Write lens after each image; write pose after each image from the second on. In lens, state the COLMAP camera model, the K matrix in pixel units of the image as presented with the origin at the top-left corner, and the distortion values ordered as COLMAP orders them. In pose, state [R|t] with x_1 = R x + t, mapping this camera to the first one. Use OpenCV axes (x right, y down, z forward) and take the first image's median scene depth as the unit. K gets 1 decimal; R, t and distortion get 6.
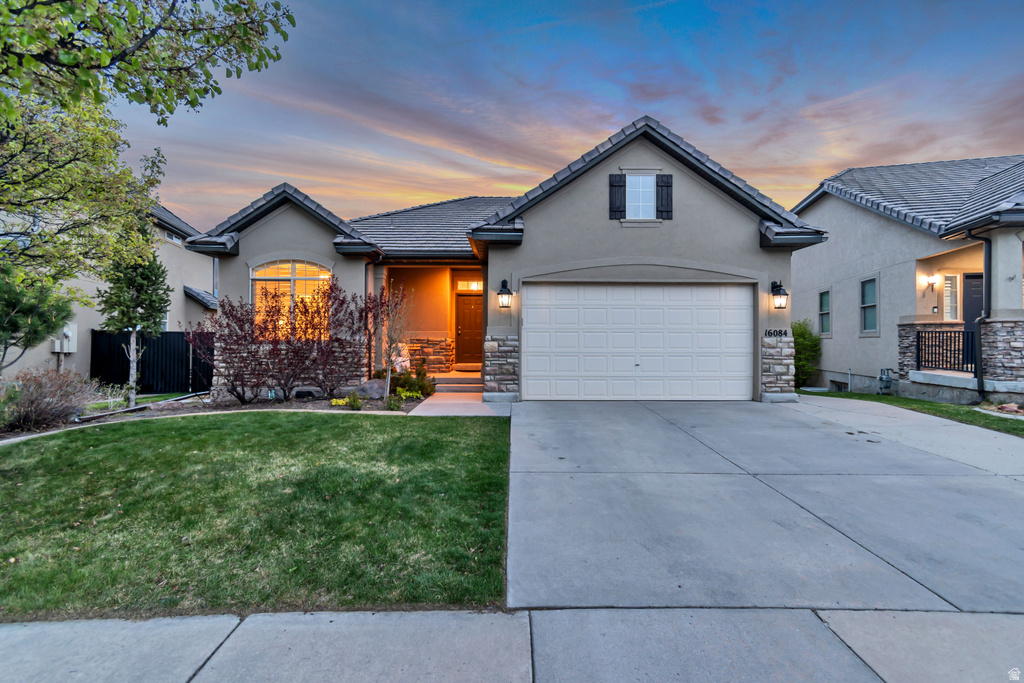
lens RADIAL K [[456.8, 0, 524.0], [0, 456.8, 349.9], [0, 0, 1]] dist [-0.001006, -0.000062]
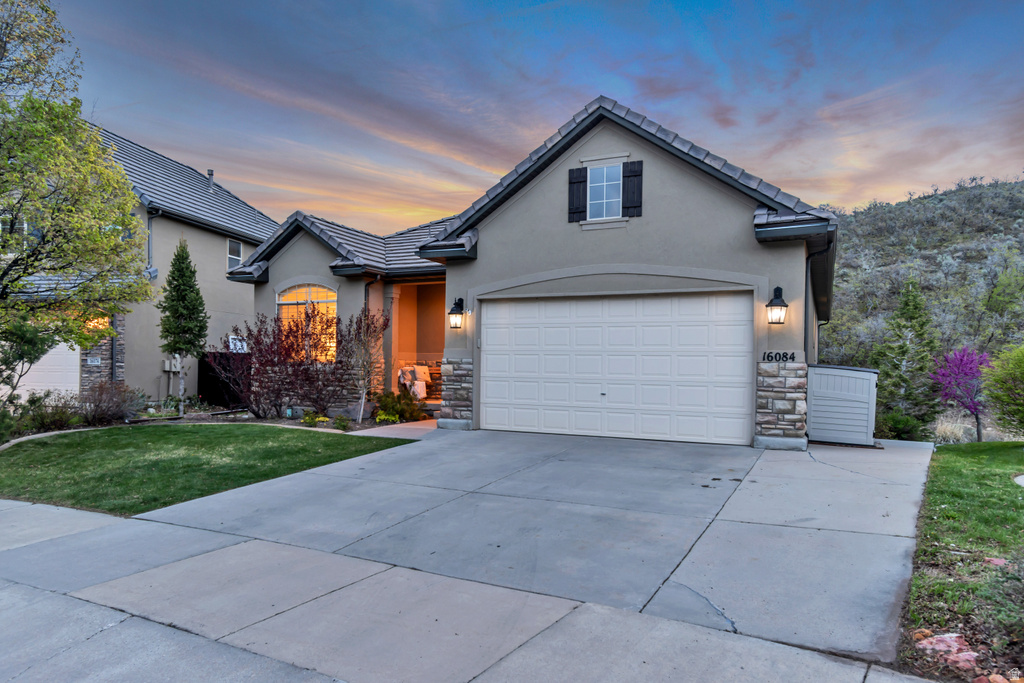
lens RADIAL K [[649.0, 0, 512.2], [0, 649.0, 394.9], [0, 0, 1]] dist [-0.001664, -0.000309]
pose [[0.900693, 0.029525, -0.433452, 0.627023], [-0.019187, 0.999418, 0.028205, 0.003767], [0.434032, -0.017087, 0.900735, -0.144227]]
